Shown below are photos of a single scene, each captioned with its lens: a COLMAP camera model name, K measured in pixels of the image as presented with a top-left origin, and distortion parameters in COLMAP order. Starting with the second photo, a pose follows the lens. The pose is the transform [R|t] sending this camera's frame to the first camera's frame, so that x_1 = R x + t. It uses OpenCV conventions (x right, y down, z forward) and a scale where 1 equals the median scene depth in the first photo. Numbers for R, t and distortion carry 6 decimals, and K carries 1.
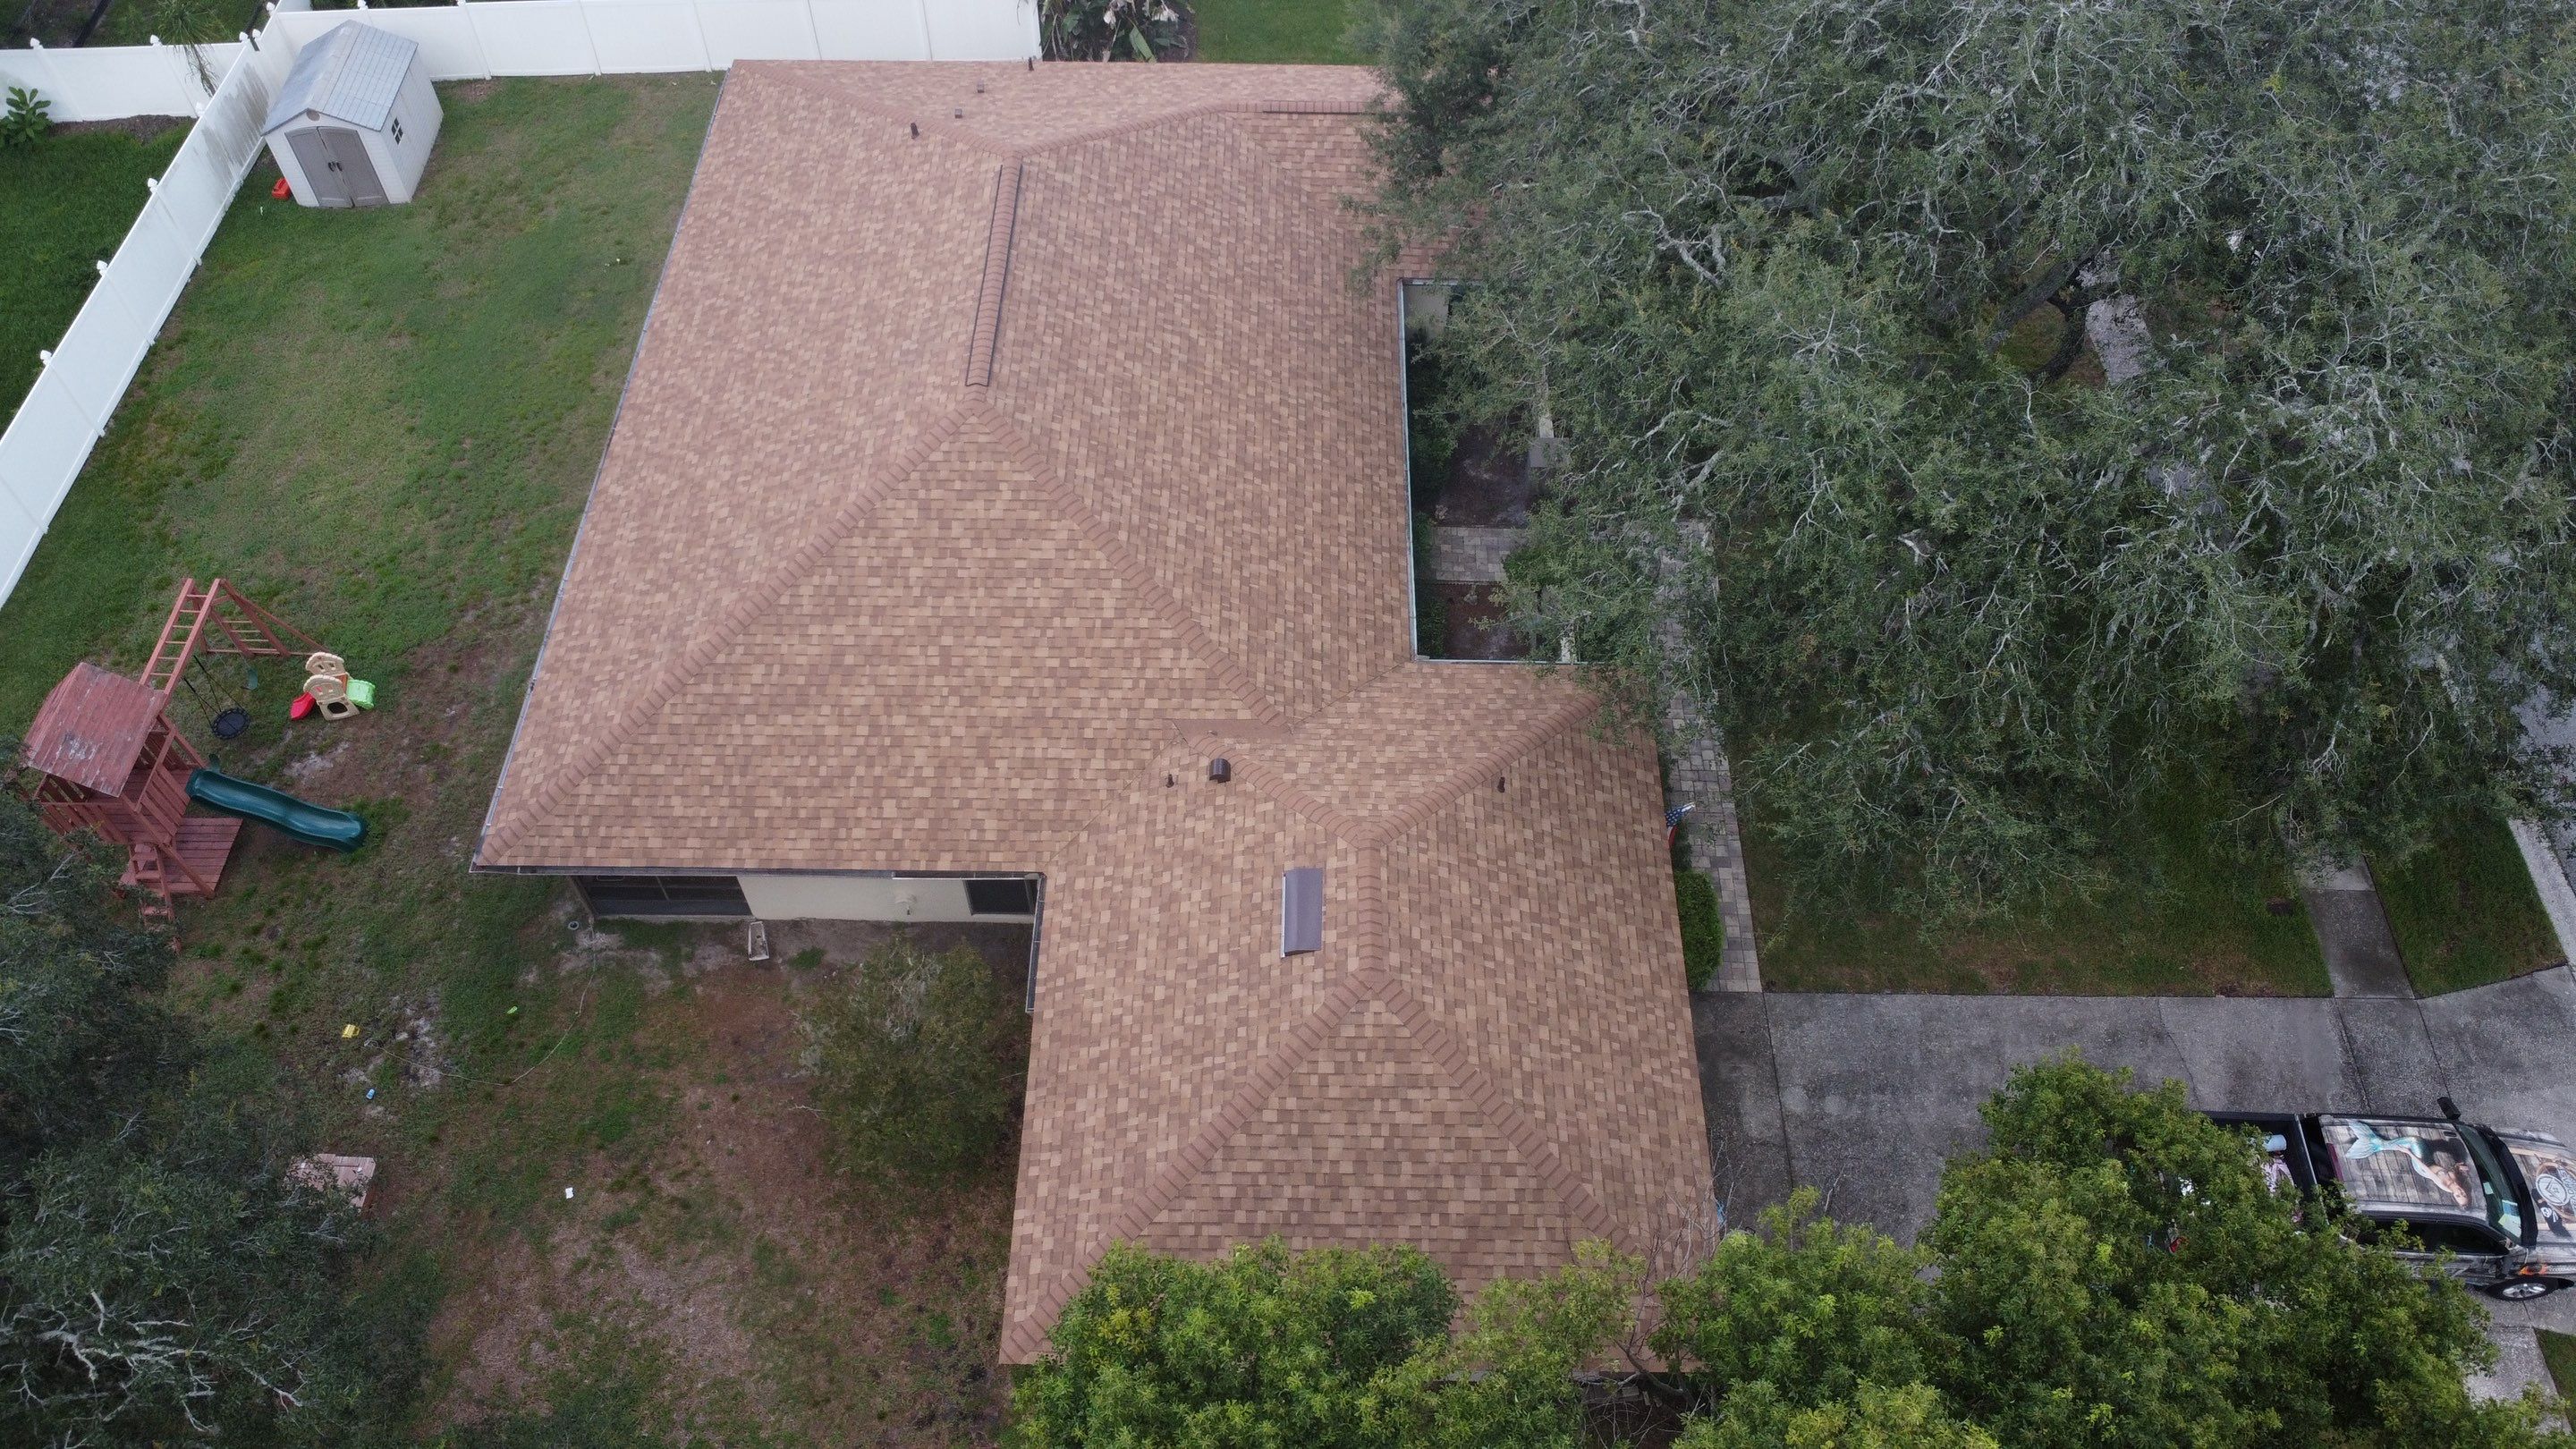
lens RADIAL K [[1866.2, 0, 1283.0], [0, 1866.2, 722.0], [0, 0, 1]] dist [-0.023739, -0.019047]
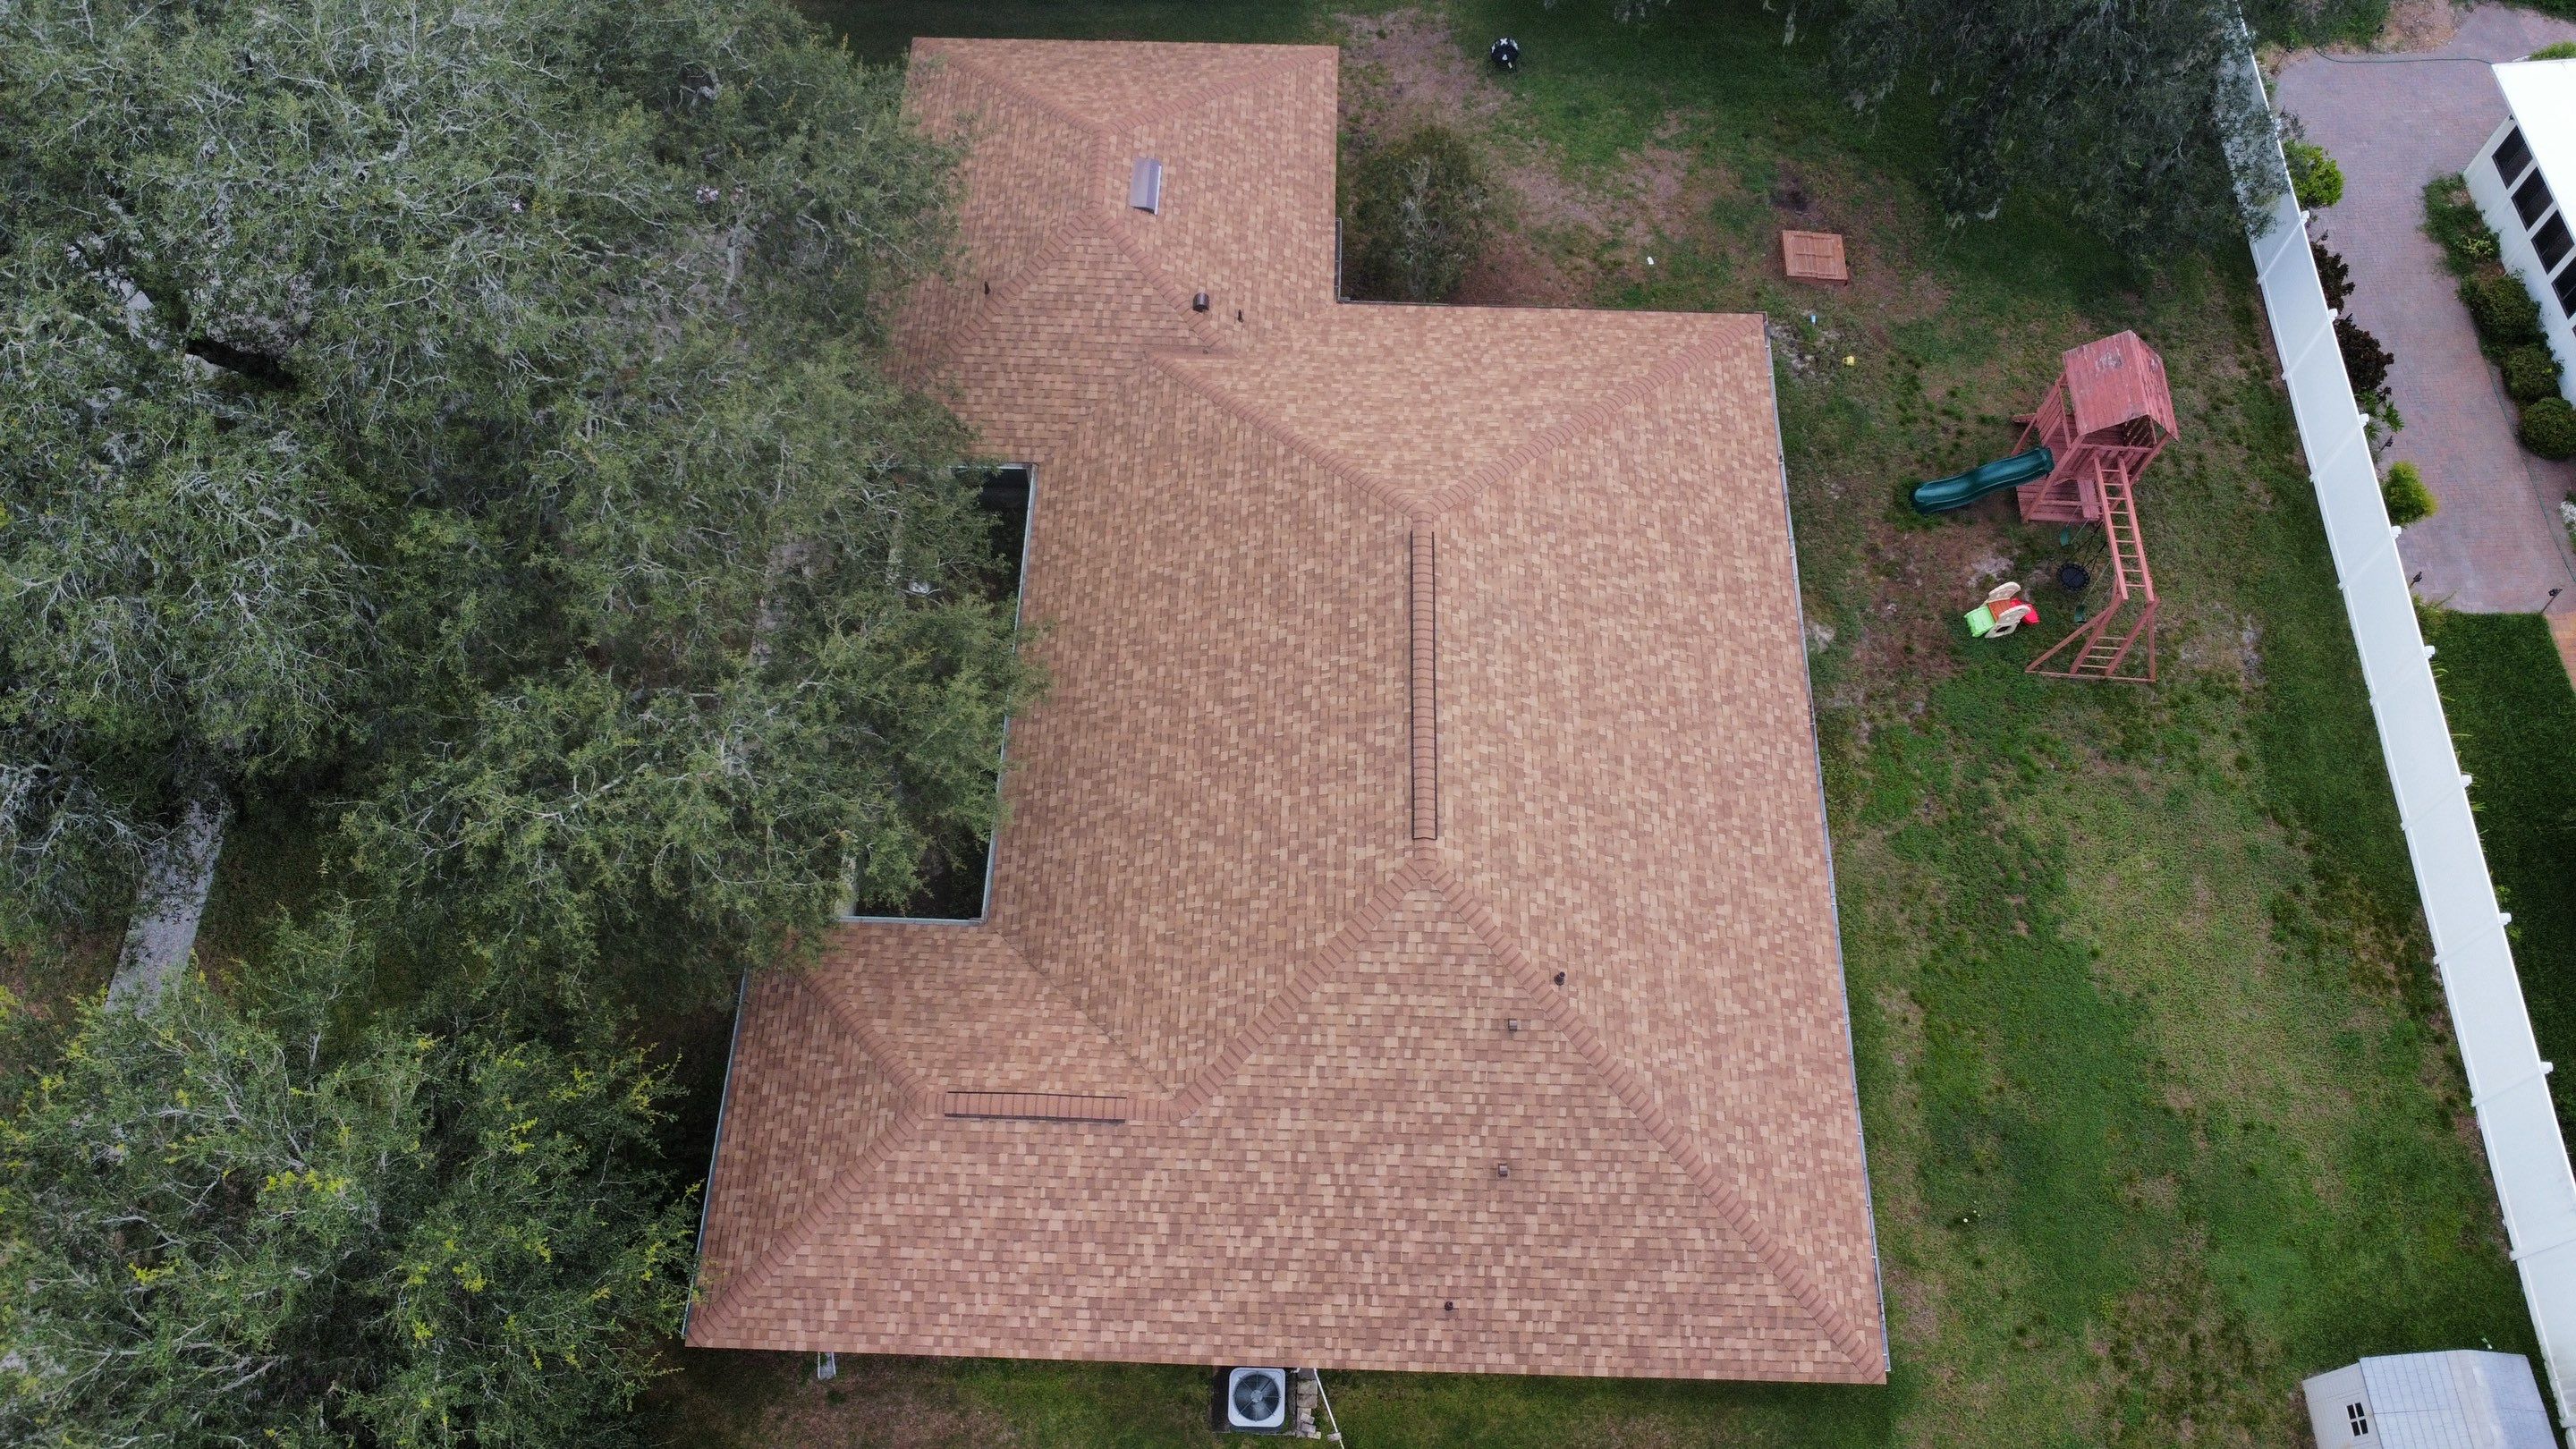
lens RADIAL K [[1866.2, 0, 1278.4], [0, 1866.2, 722.0], [0, 0, 1]] dist [-0.023739, -0.019047]
pose [[-0.999758, -0.021888, -0.002363, -0.086573], [0.007266, -0.429387, 0.903092, -1.210603], [-0.020781, 0.902856, 0.429442, 0.671111]]
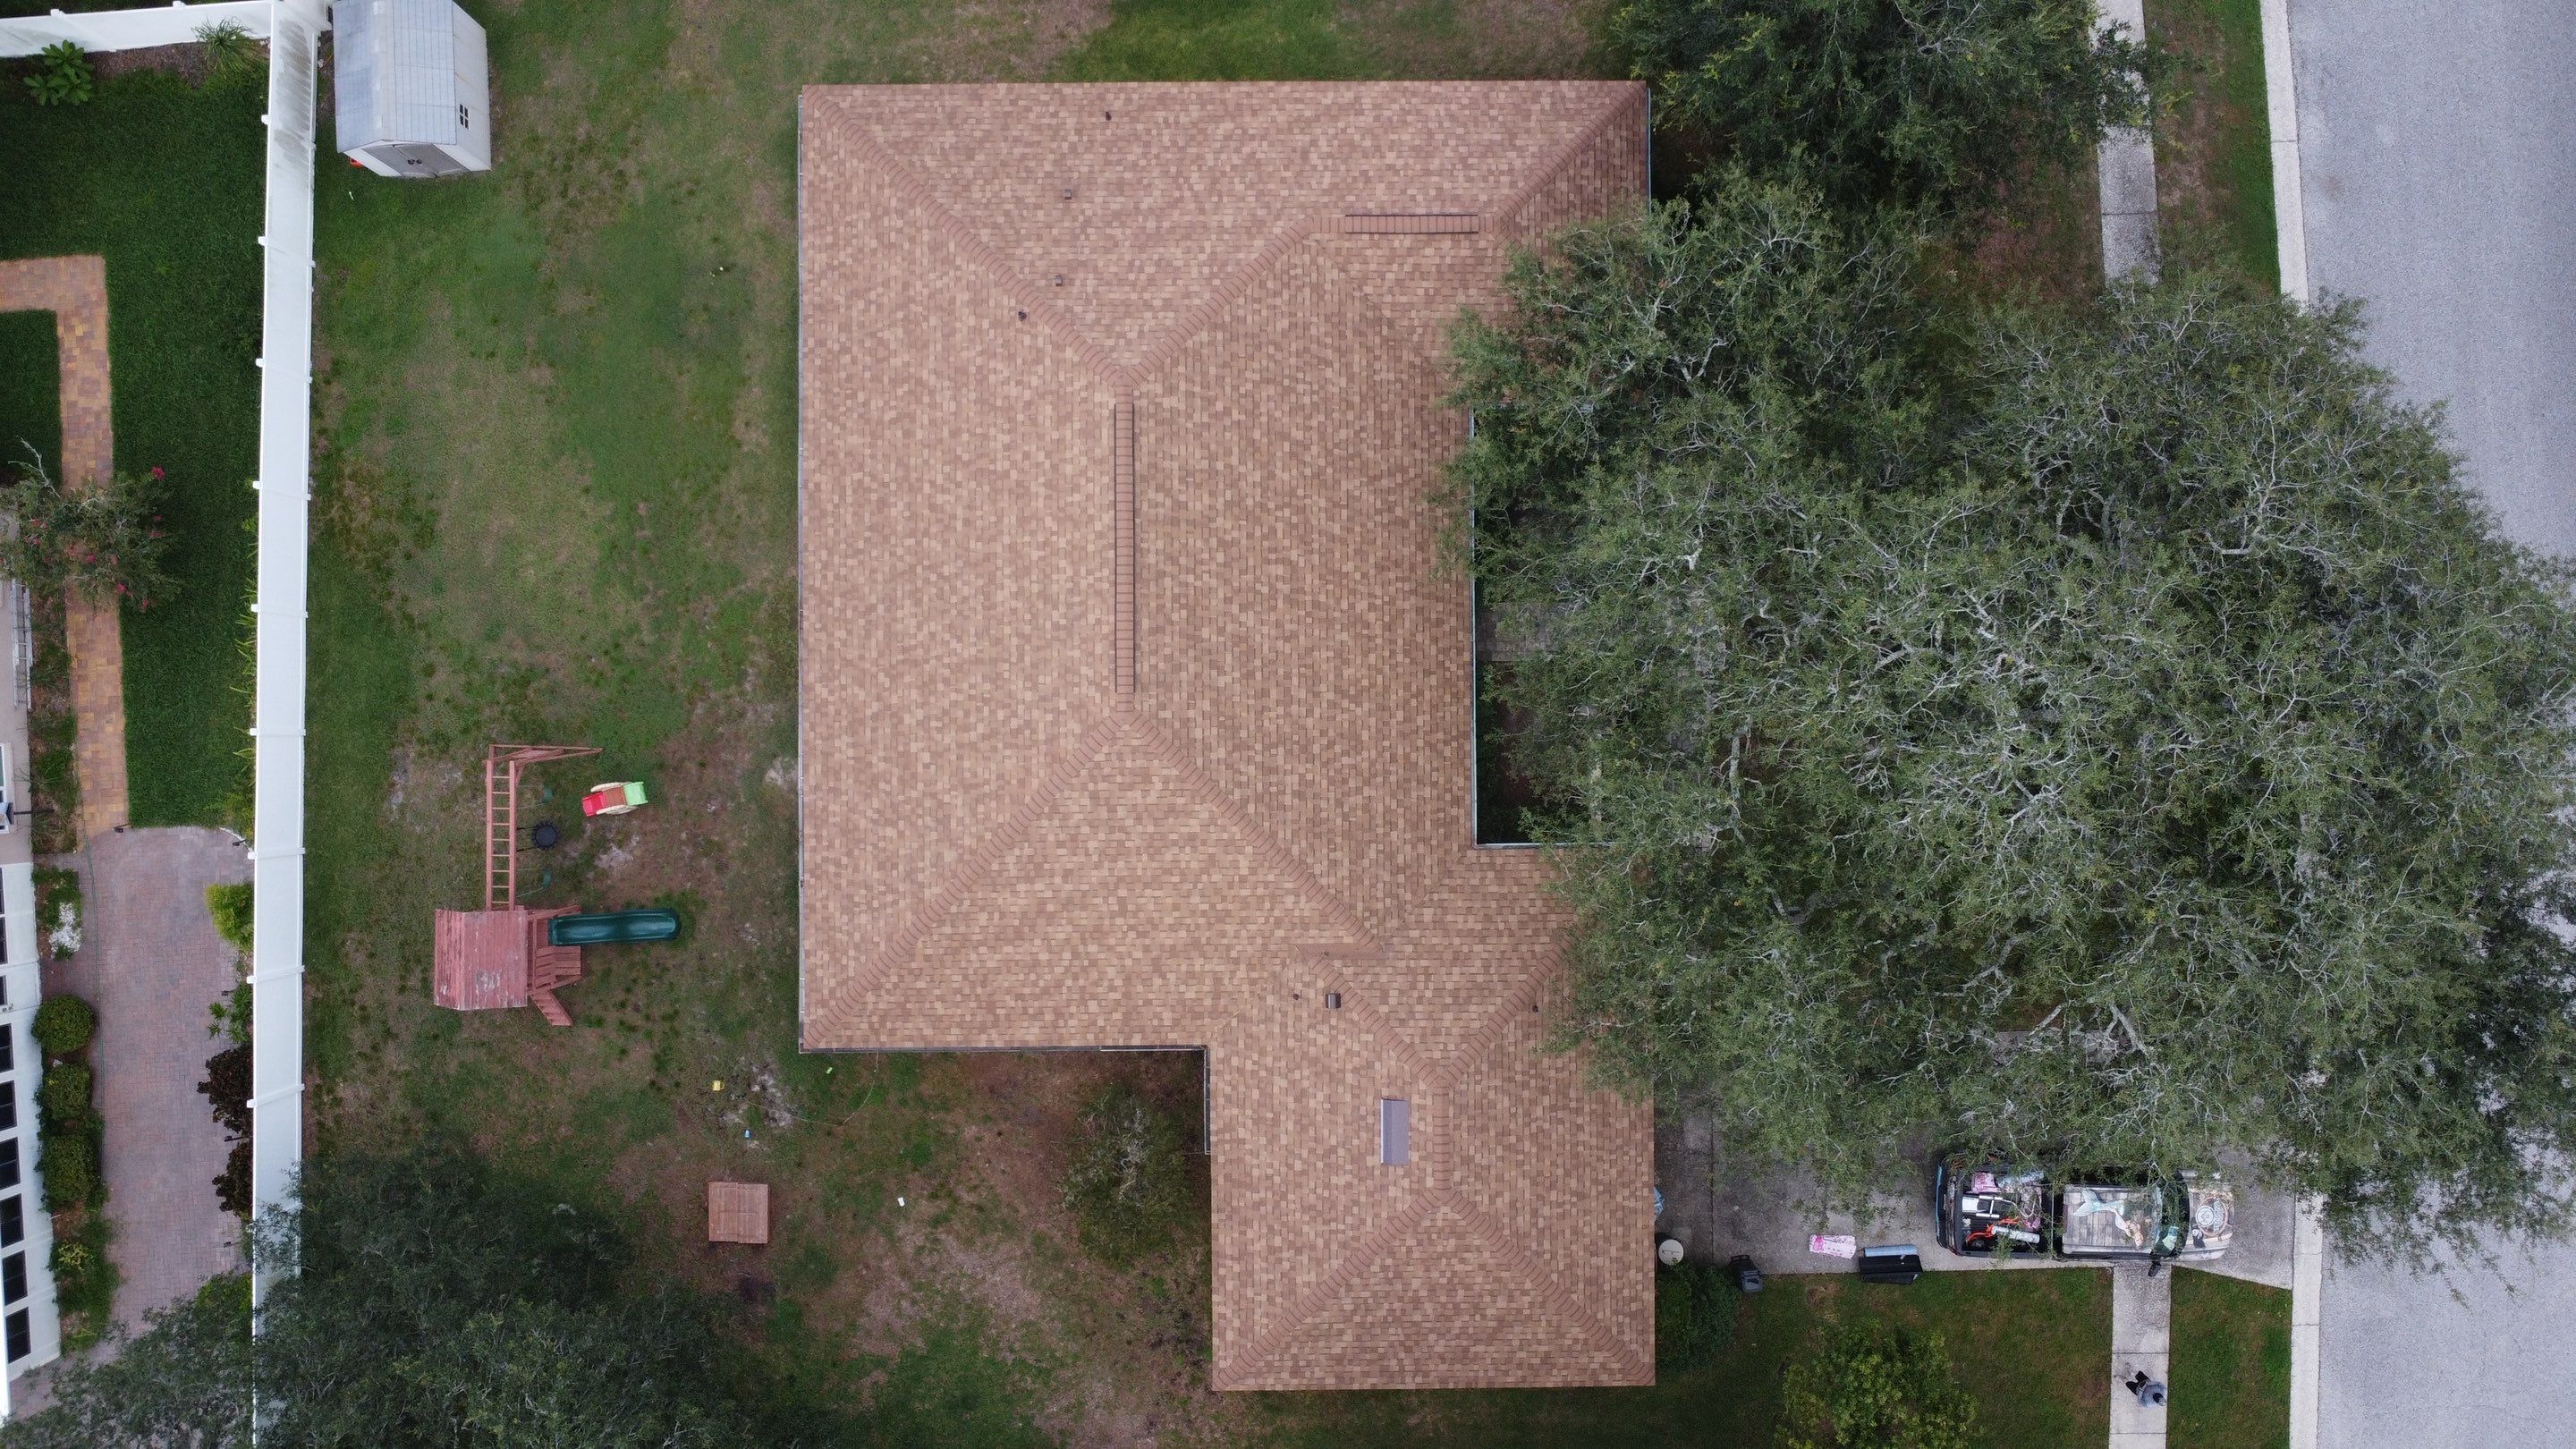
lens RADIAL K [[1866.2, 0, 1283.0], [0, 1866.2, 719.9], [0, 0, 1]] dist [-0.023739, -0.019047]
pose [[0.999834, -0.017898, -0.003312, -0.059676], [0.016450, 0.810691, 0.585243, -0.908340], [-0.007789, -0.585200, 0.810851, -0.000674]]
